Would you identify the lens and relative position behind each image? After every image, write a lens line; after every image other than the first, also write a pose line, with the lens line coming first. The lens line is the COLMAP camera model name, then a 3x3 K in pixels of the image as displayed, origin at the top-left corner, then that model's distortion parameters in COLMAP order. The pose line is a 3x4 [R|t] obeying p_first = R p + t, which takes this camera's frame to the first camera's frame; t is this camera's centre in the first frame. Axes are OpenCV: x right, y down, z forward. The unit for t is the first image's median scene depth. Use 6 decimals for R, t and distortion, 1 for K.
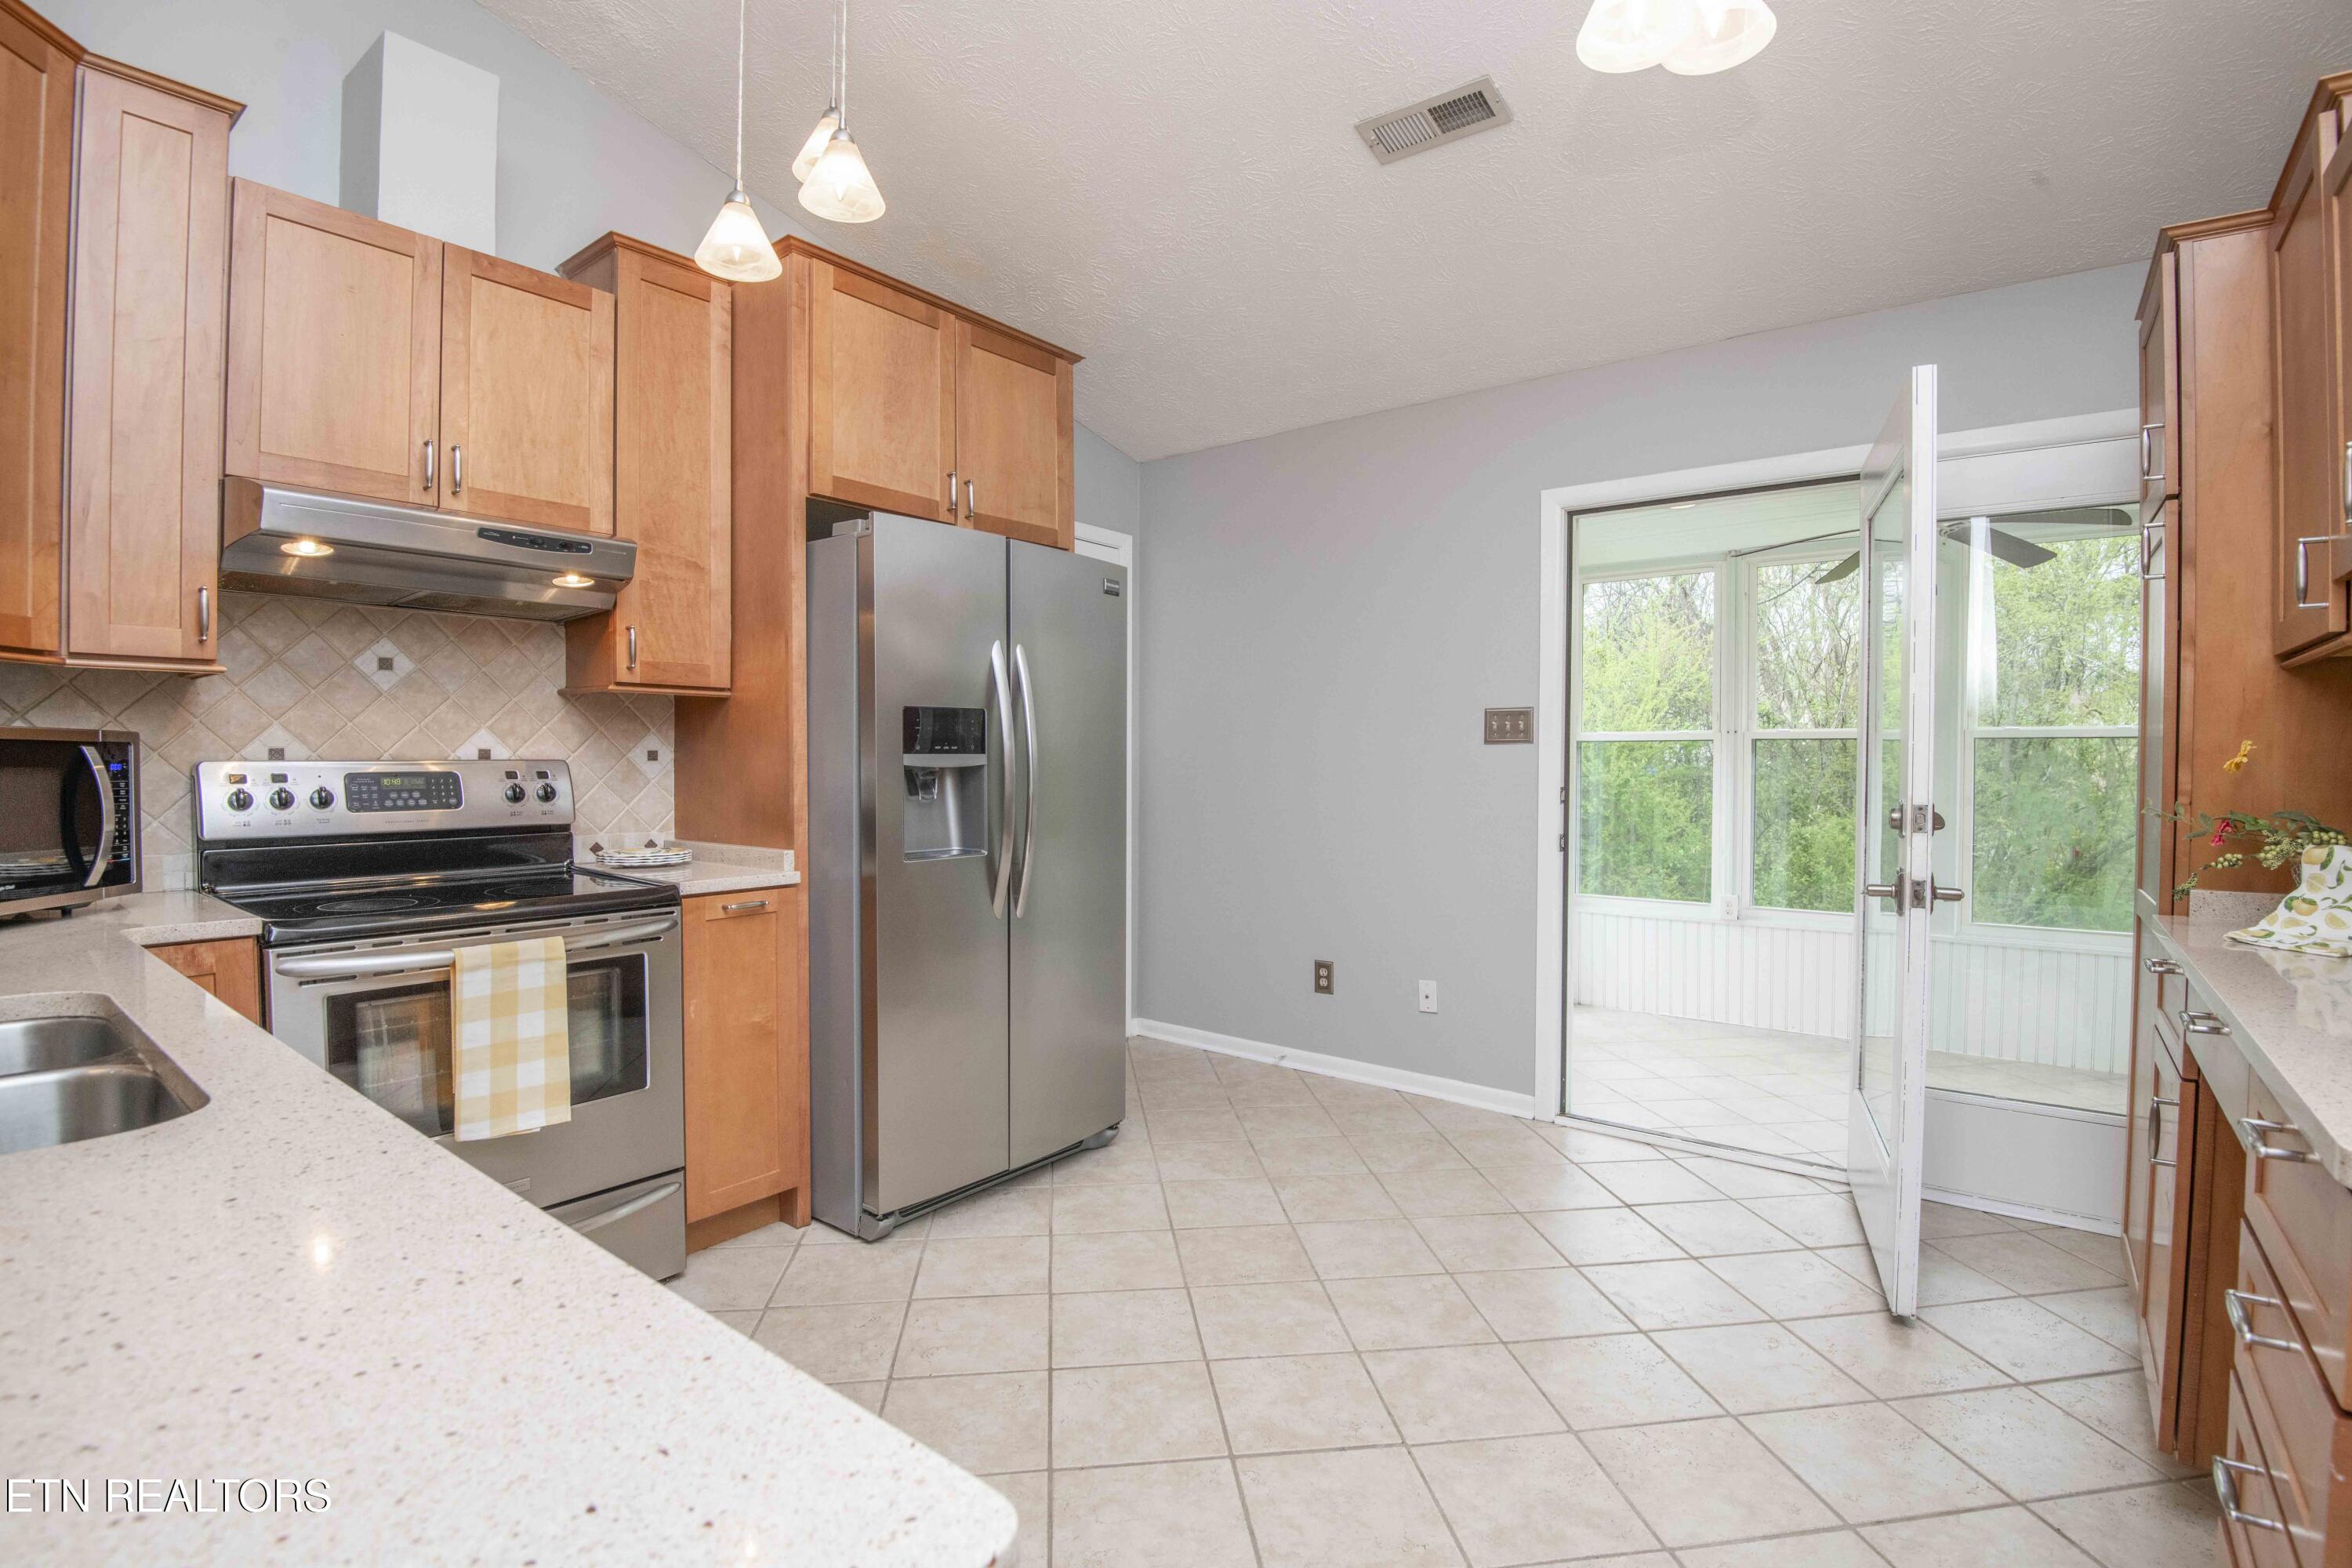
lens RADIAL K [[1085.9, 0, 1183.8], [0, 1085.9, 781.7], [0, 0, 1]] dist [-0.005079, -0.027291]
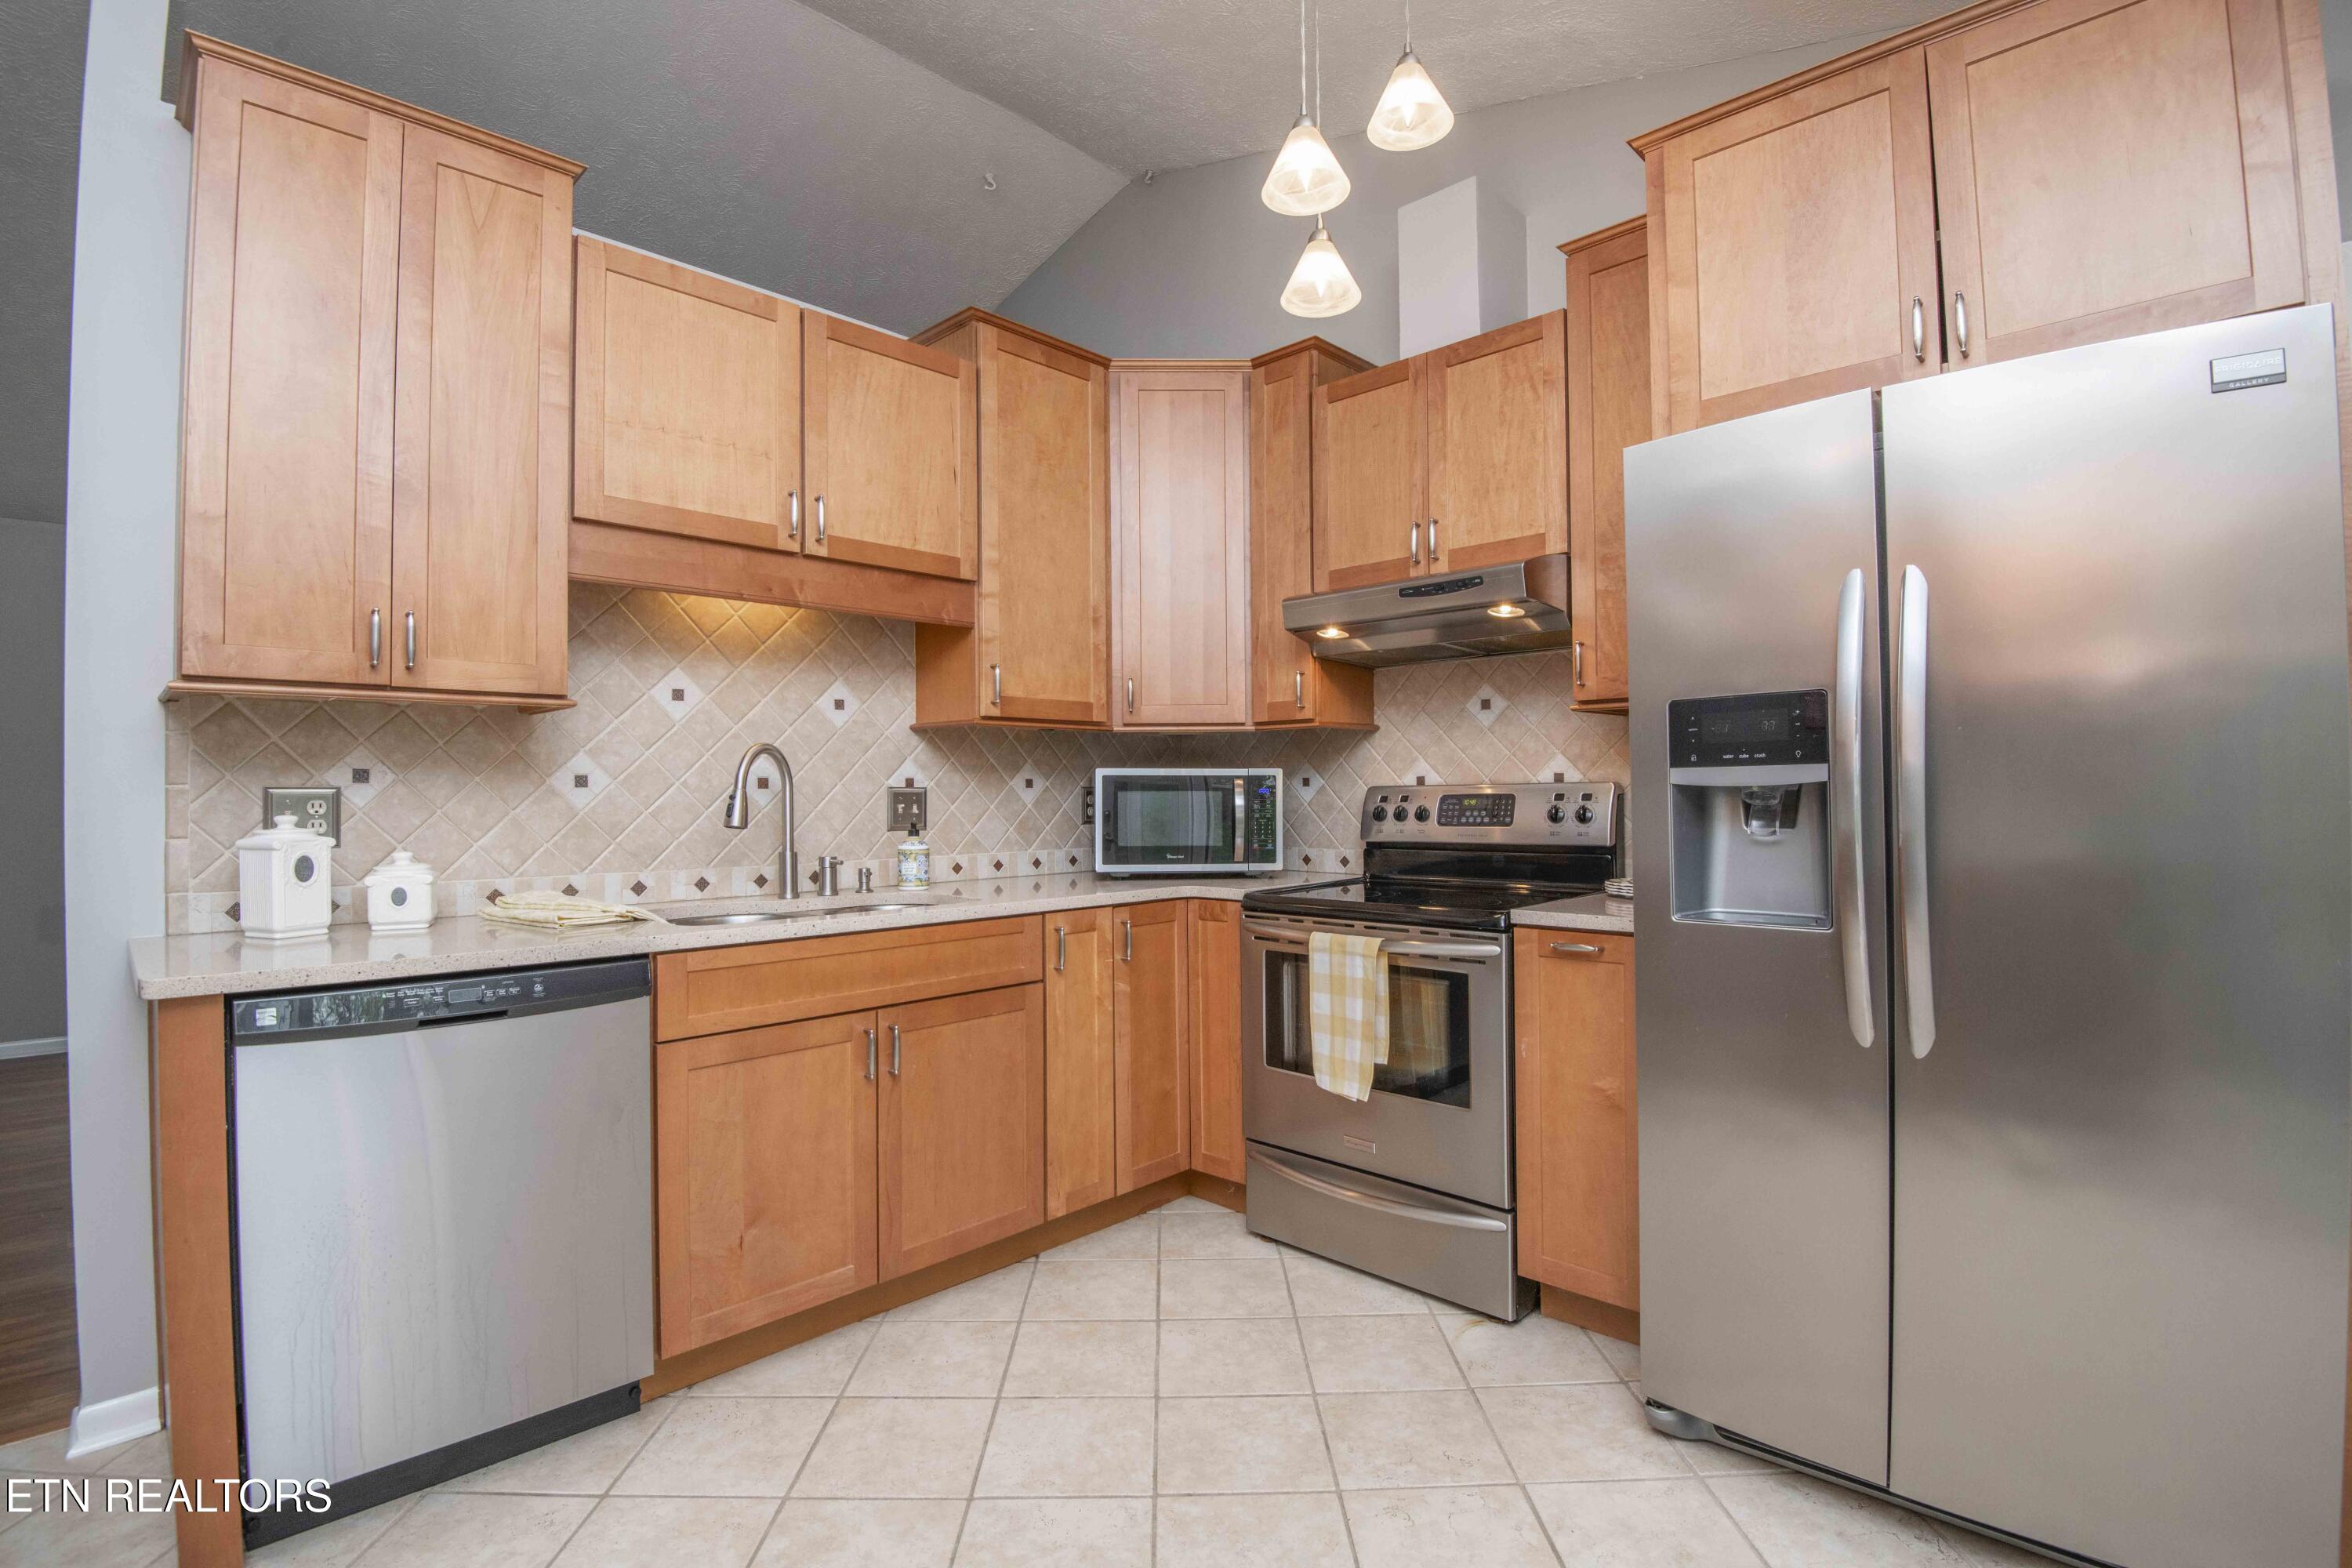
lens RADIAL K [[1085.9, 0, 1183.8], [0, 1085.9, 781.7], [0, 0, 1]] dist [-0.005079, -0.027291]
pose [[-0.099674, -0.012444, -0.994942, 0.490154], [-0.010250, 0.999882, -0.011479, -0.005247], [0.994967, 0.009054, -0.099789, 0.767975]]
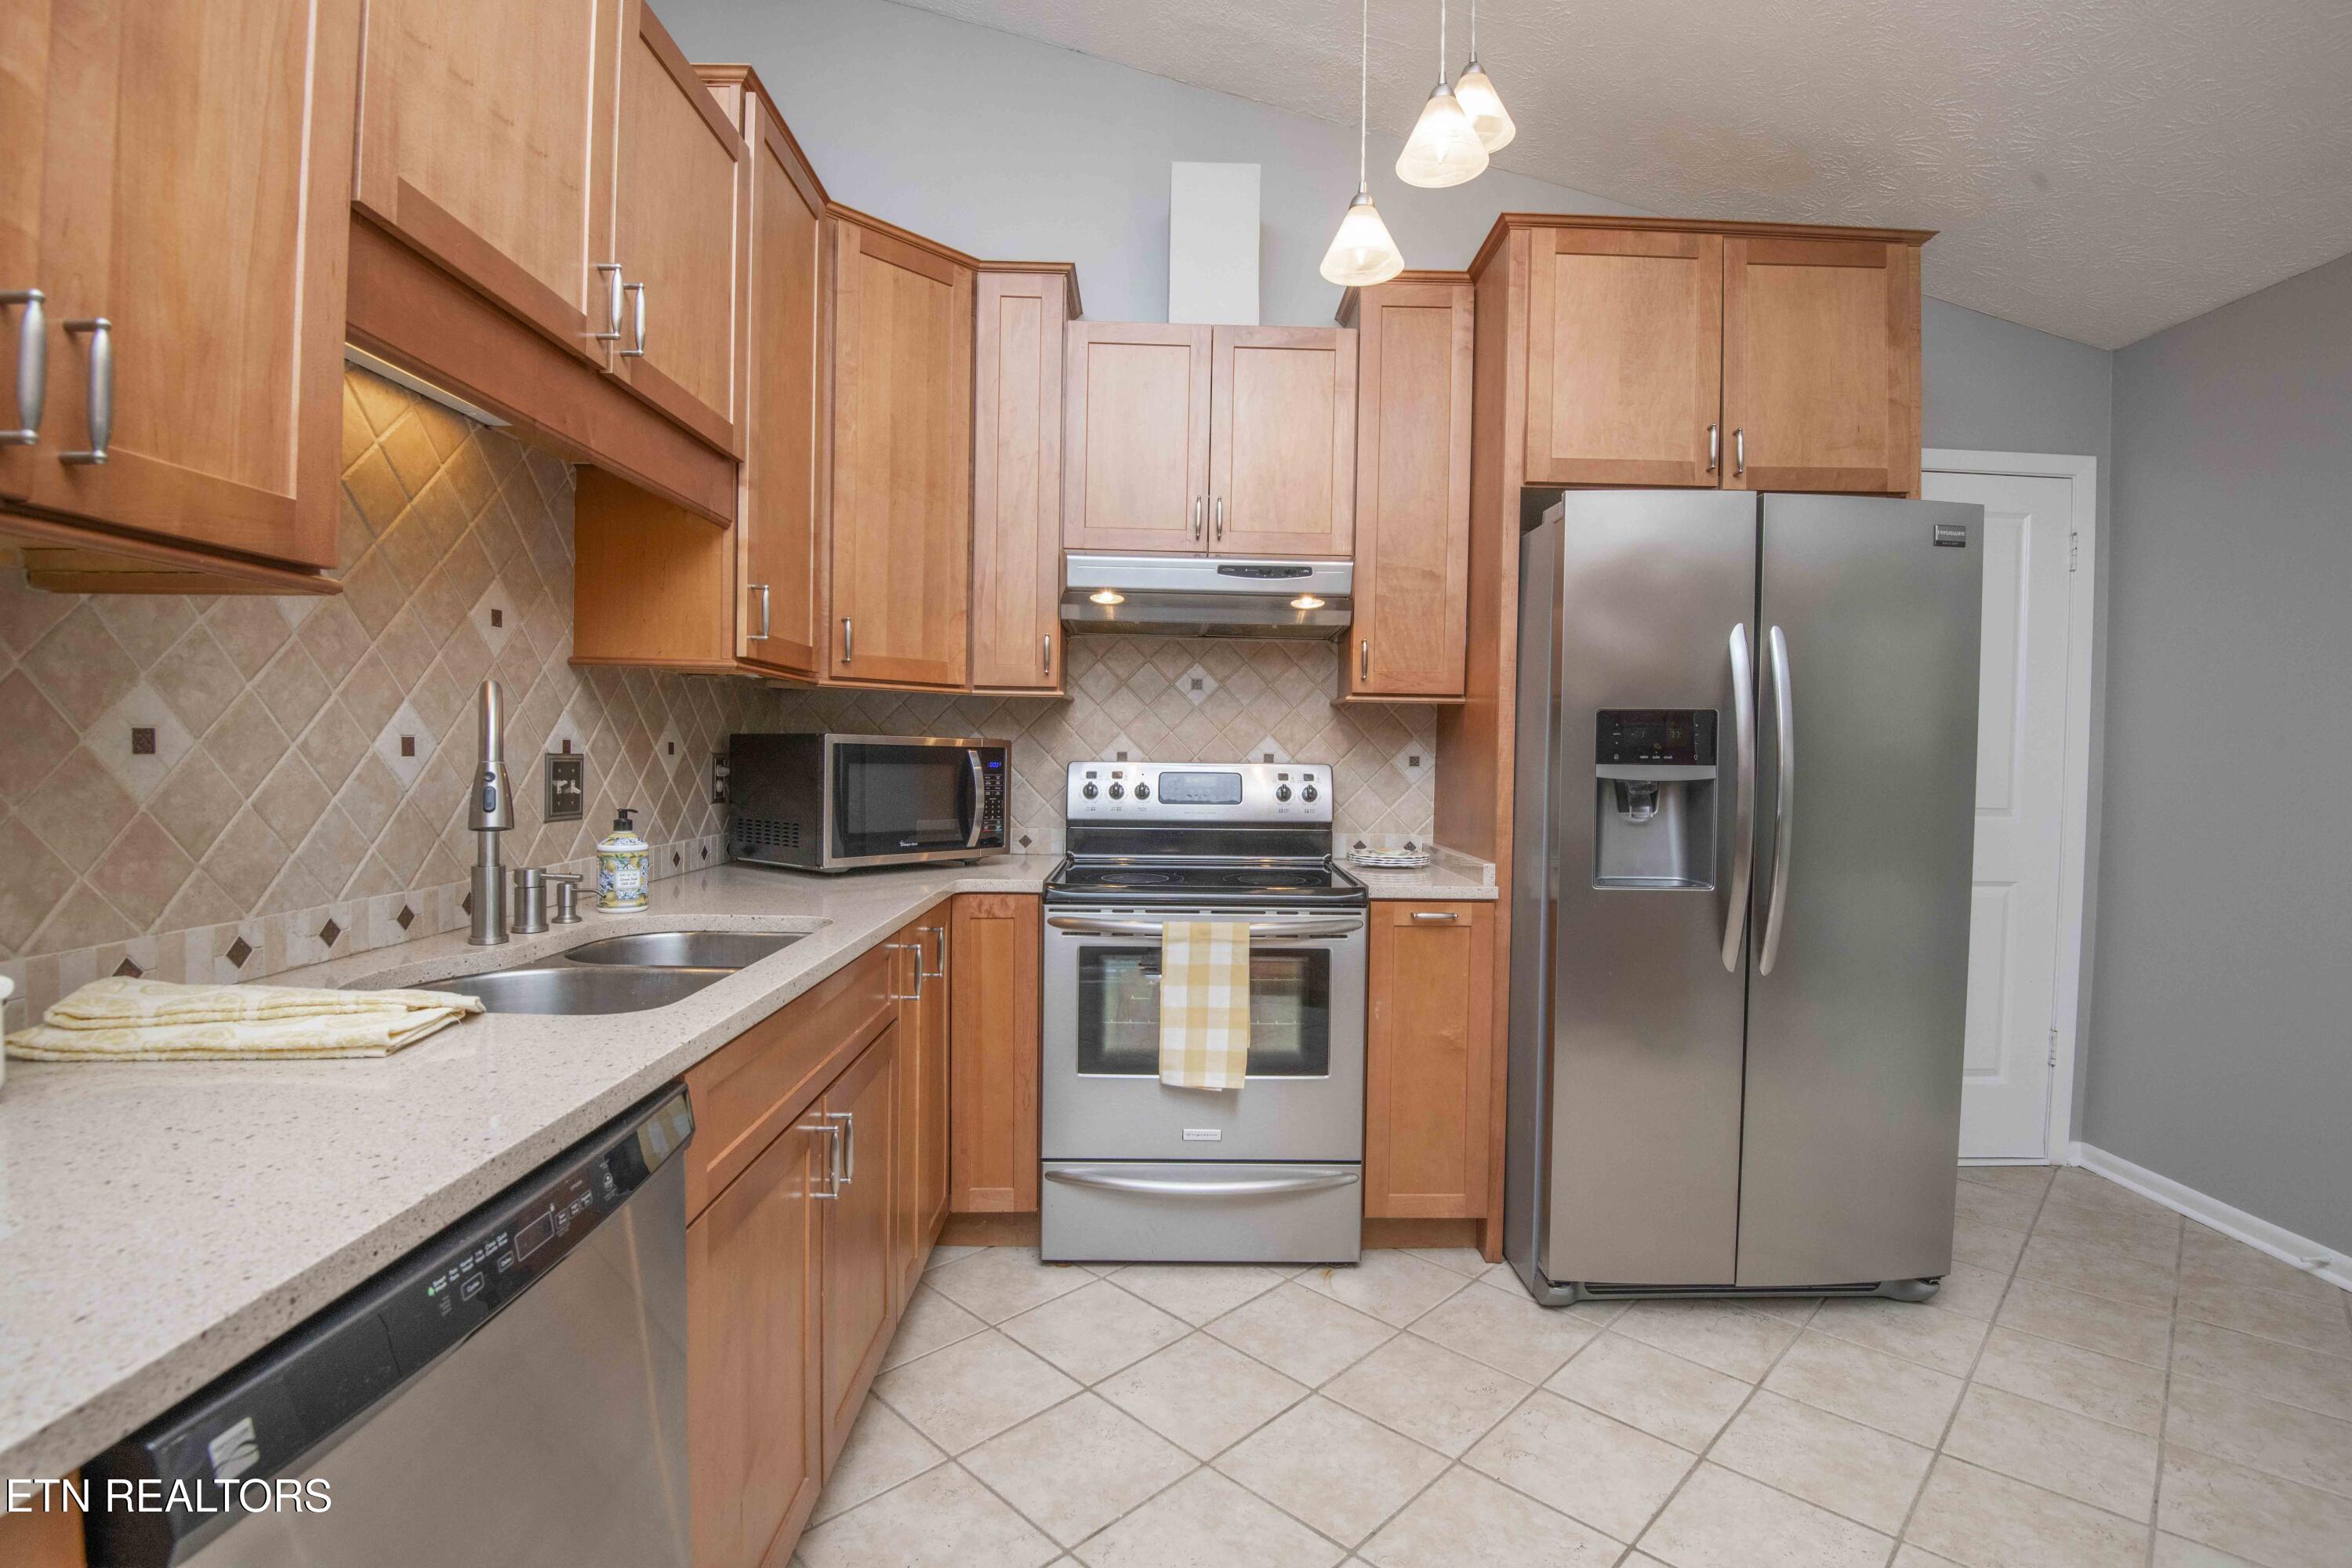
lens RADIAL K [[1087.8, 0, 1188.5], [0, 1087.8, 782.8], [0, 0, 1]] dist [-0.001350, -0.028382]
pose [[0.633039, 0.029682, -0.773550, 0.213211], [-0.030367, 0.999448, 0.013499, -0.012906], [0.773524, 0.014945, 0.633591, 0.199364]]
